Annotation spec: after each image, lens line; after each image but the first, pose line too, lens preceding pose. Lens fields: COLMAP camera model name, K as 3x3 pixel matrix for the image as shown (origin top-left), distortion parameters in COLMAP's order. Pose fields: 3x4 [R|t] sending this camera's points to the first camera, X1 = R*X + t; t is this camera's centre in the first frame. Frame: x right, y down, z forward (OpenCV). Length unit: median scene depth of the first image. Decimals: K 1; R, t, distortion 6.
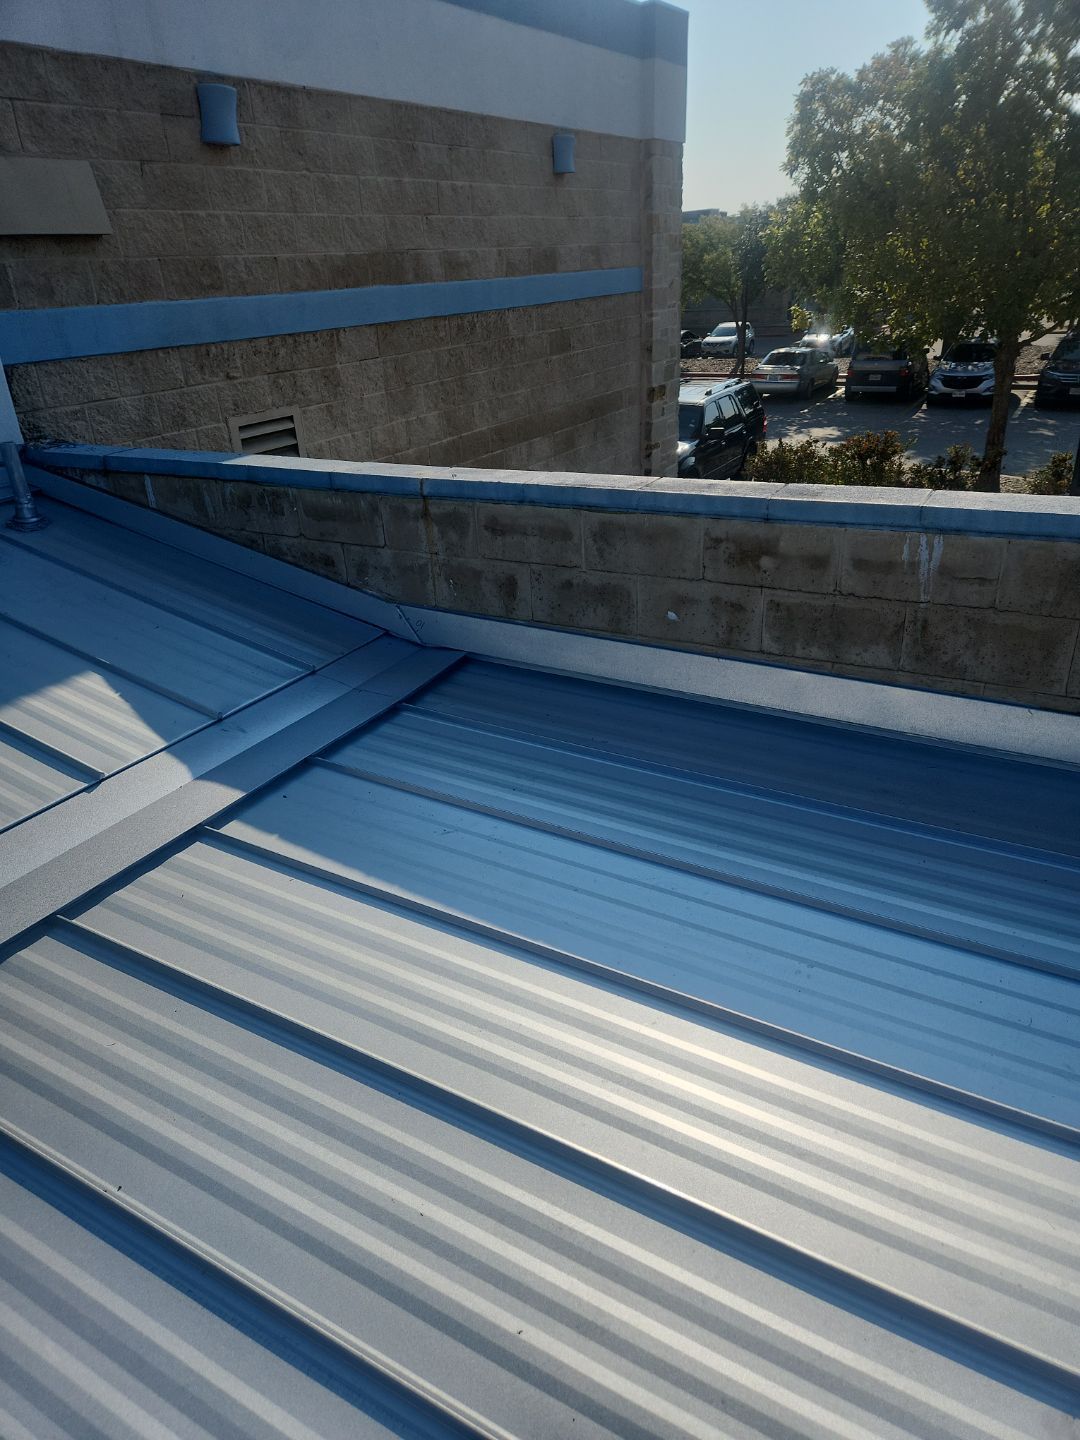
lens RADIAL K [[969.6, 0, 527.9], [0, 969.6, 718.0], [0, 0, 1]] dist [0.080009, -0.070591]
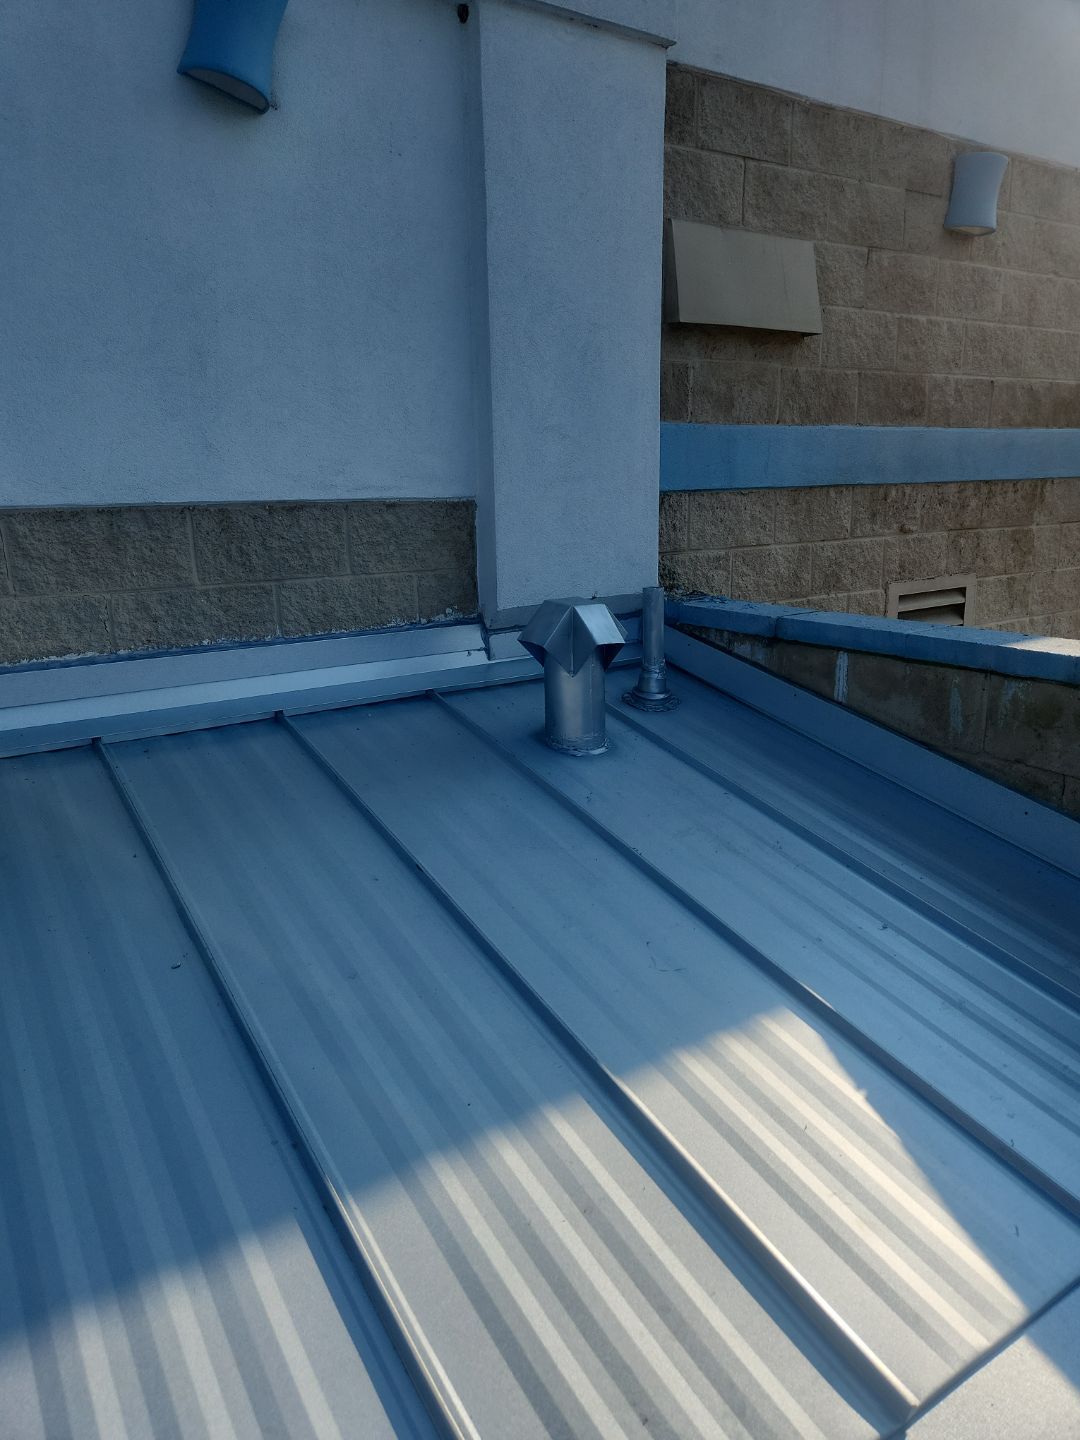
lens RADIAL K [[969.6, 0, 538.3], [0, 969.6, 707.5], [0, 0, 1]] dist [0.080009, -0.070591]
pose [[0.895805, 0.137599, -0.422610, -0.307444], [-0.213727, 0.967074, -0.138163, -0.085441], [0.389684, 0.214091, 0.895719, 0.377717]]
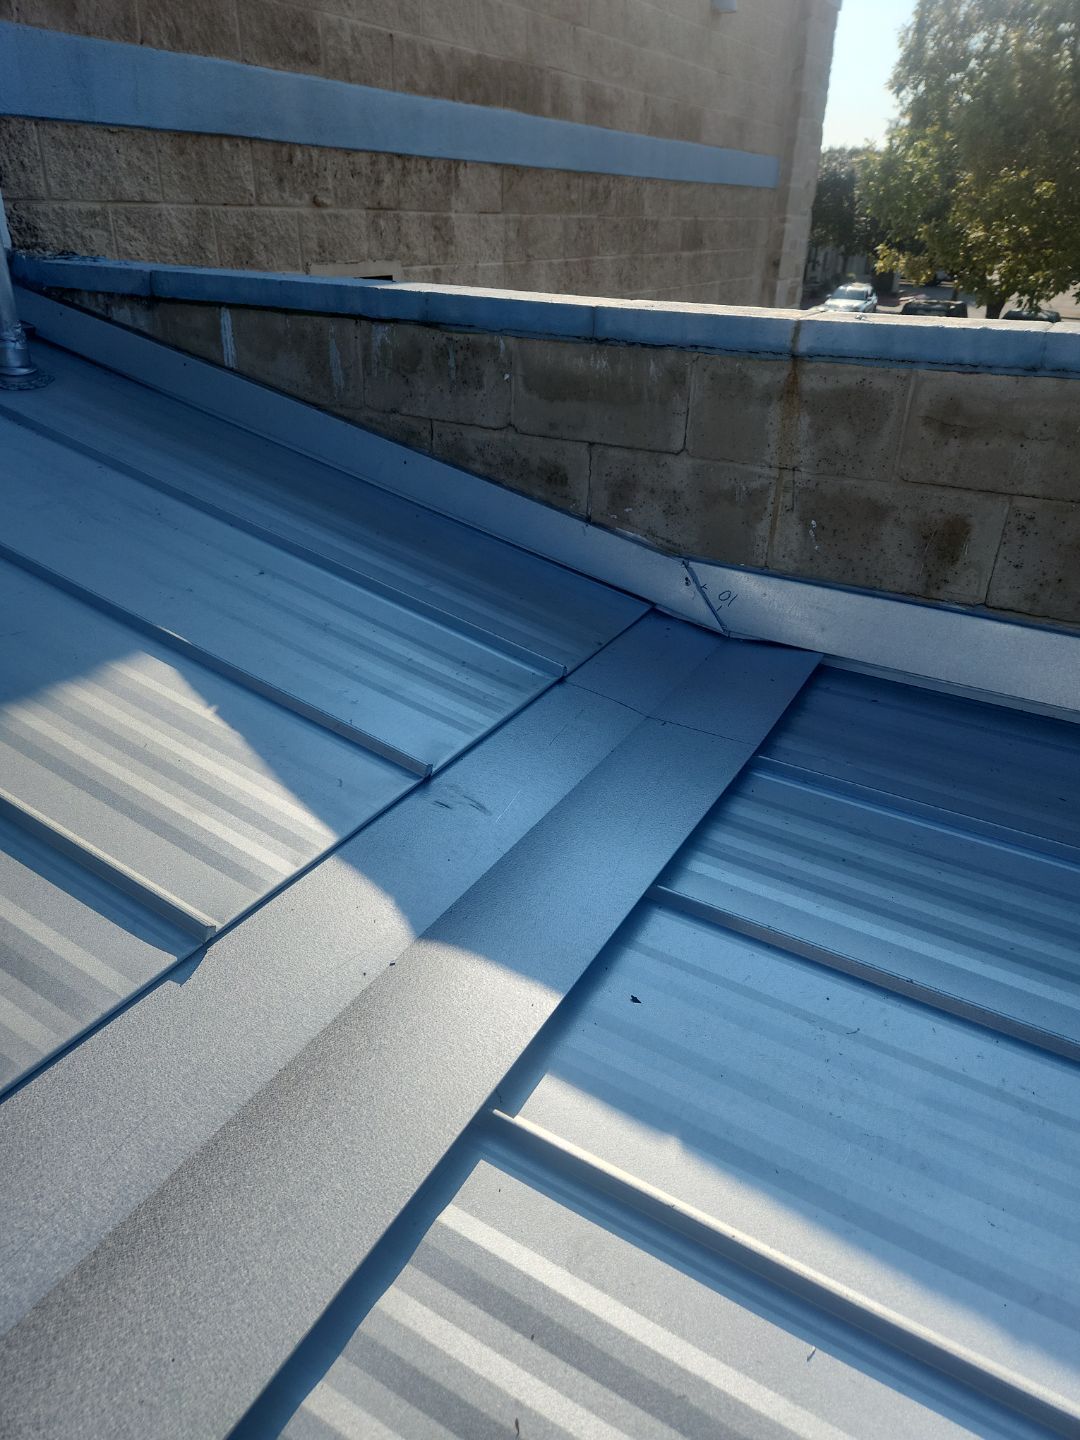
lens RADIAL K [[978.4, 0, 545.6], [0, 978.4, 716.8], [0, 0, 1]] dist [0.062185, -0.045683]
pose [[0.996665, 0.061068, 0.054128, -0.224982], [-0.063151, 0.997293, 0.037660, -0.039529], [-0.051682, -0.040952, 0.997824, 0.407687]]
